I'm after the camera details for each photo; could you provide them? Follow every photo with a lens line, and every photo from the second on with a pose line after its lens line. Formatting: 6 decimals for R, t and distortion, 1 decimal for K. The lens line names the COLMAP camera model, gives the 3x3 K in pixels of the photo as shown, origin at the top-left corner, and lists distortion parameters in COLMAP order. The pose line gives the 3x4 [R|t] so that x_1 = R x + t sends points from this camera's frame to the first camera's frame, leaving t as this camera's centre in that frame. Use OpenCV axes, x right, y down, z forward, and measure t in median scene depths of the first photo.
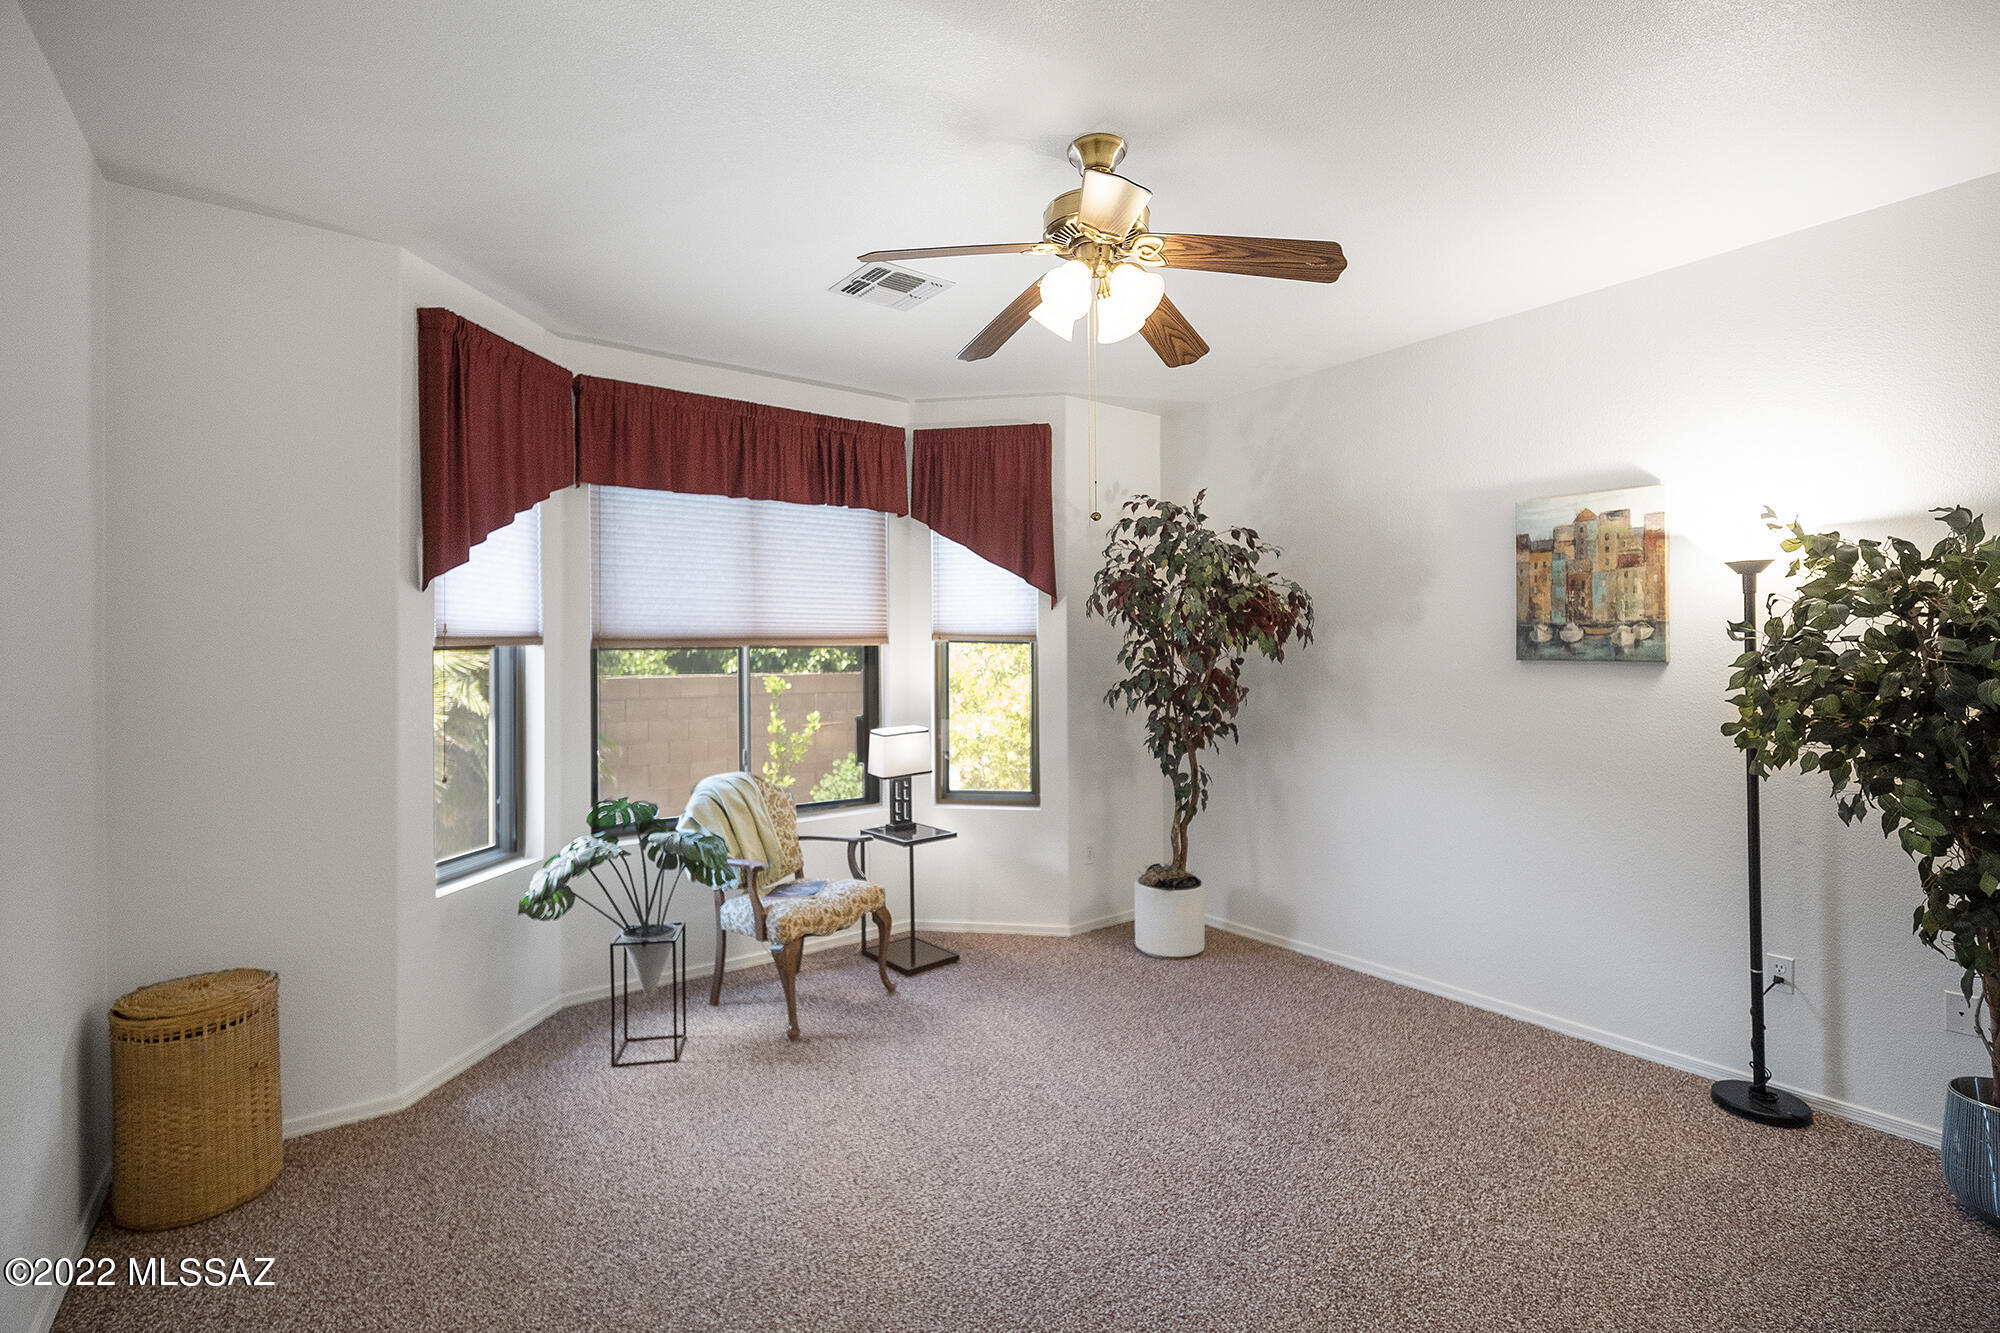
lens RADIAL K [[902.4, 0, 1001.3], [0, 902.4, 677.6], [0, 0, 1]] dist [-0.000209, -0.000422]
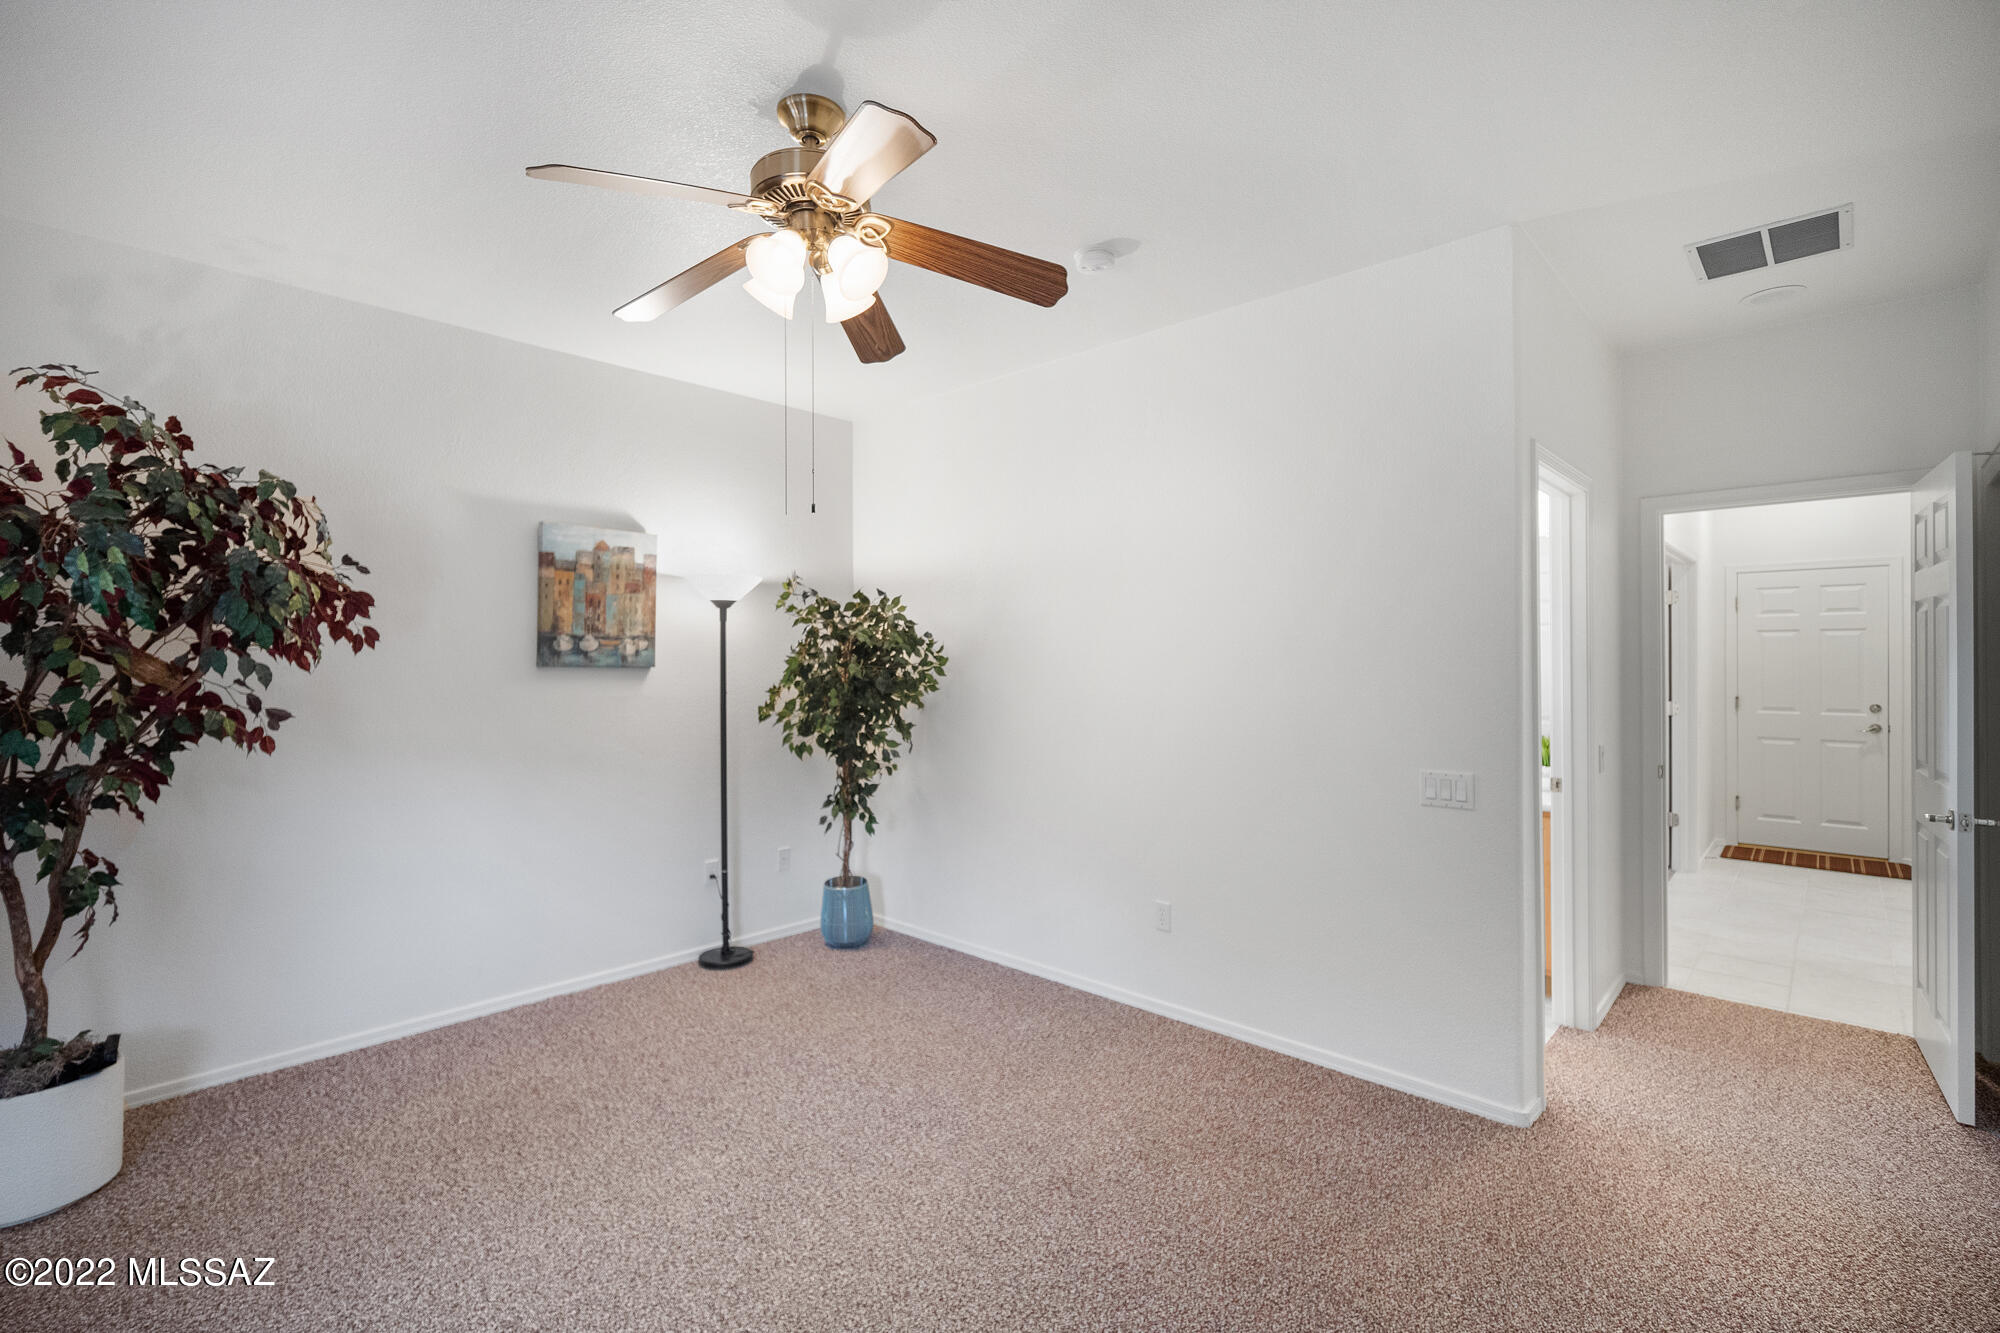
lens RADIAL K [[878.4, 0, 994.5], [0, 878.4, 653.1], [0, 0, 1]] dist [-0.000207, -0.000317]
pose [[-0.172609, 0.000321, 0.984990, -0.592911], [0.016185, 0.999866, 0.002511, -0.031630], [-0.984857, 0.016375, -0.172591, 0.687420]]
